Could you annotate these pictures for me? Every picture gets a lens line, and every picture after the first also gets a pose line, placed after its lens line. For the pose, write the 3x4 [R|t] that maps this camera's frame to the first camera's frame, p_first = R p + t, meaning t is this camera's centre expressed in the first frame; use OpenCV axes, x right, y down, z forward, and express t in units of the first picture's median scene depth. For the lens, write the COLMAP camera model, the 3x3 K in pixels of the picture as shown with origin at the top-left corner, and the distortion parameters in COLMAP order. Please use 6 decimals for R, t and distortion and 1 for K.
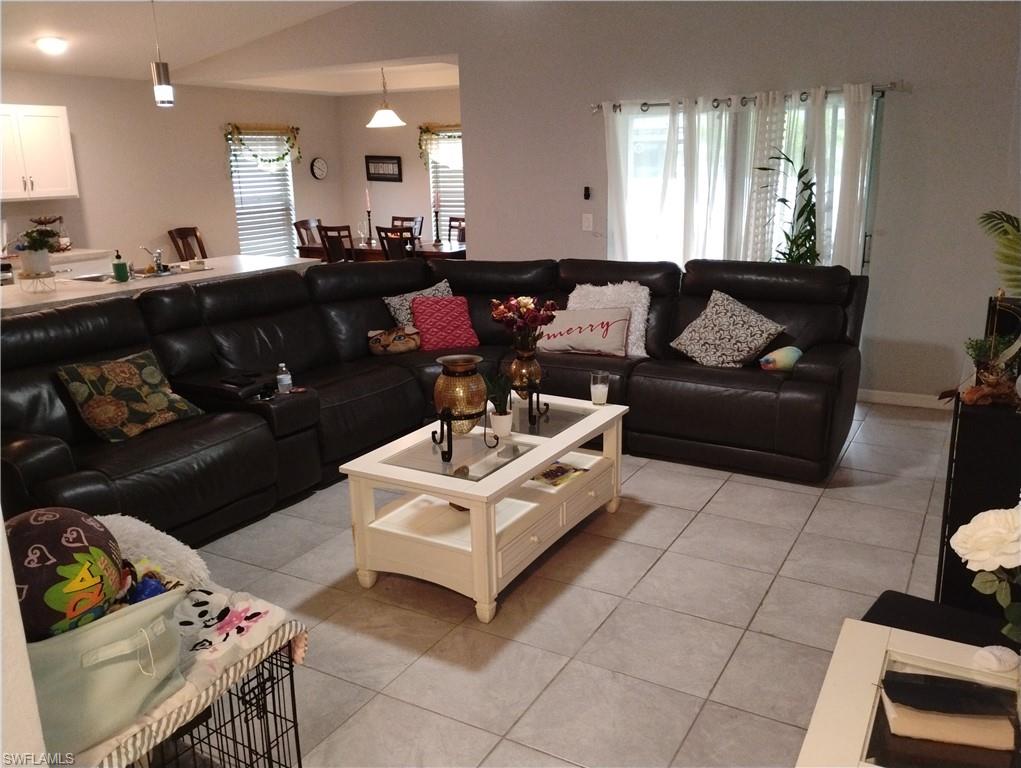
lens RADIAL K [[850.9, 0, 511.6], [0, 850.9, 386.6], [0, 0, 1]] dist [0.059703, -0.066583]
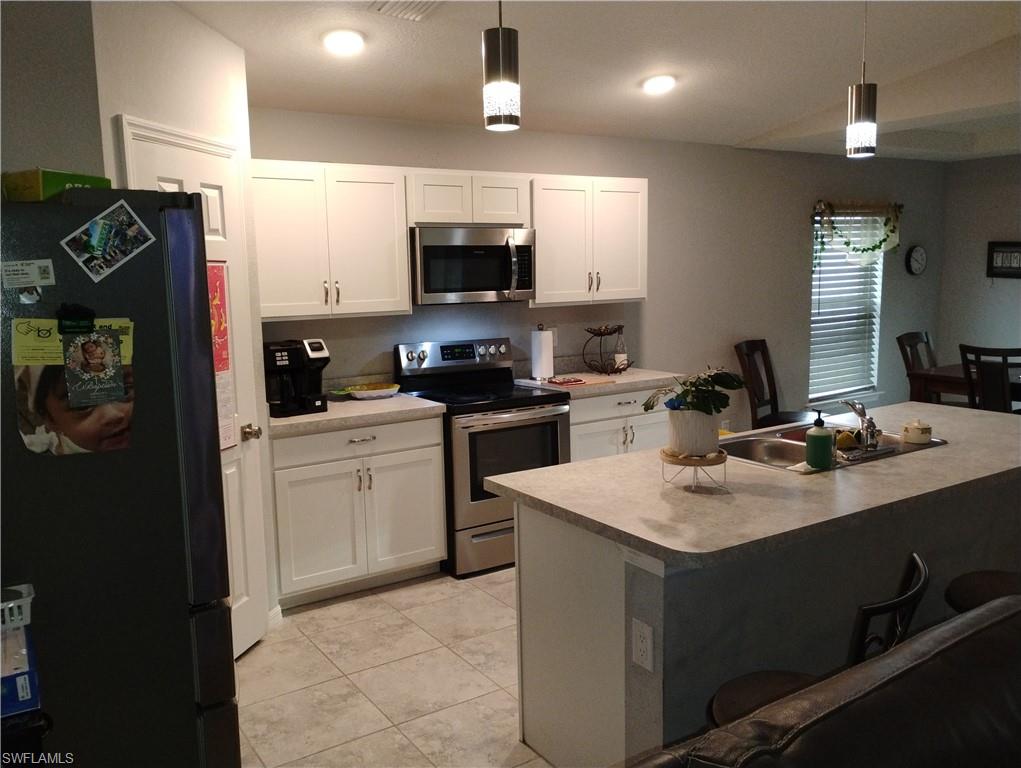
lens RADIAL K [[850.9, 0, 508.6], [0, 850.9, 384.1], [0, 0, 1]] dist [0.059703, -0.066583]
pose [[0.892197, 0.065873, -0.446817, -0.220948], [-0.113988, 0.990122, -0.081639, -0.061206], [0.437025, 0.123770, 0.890893, 0.248991]]
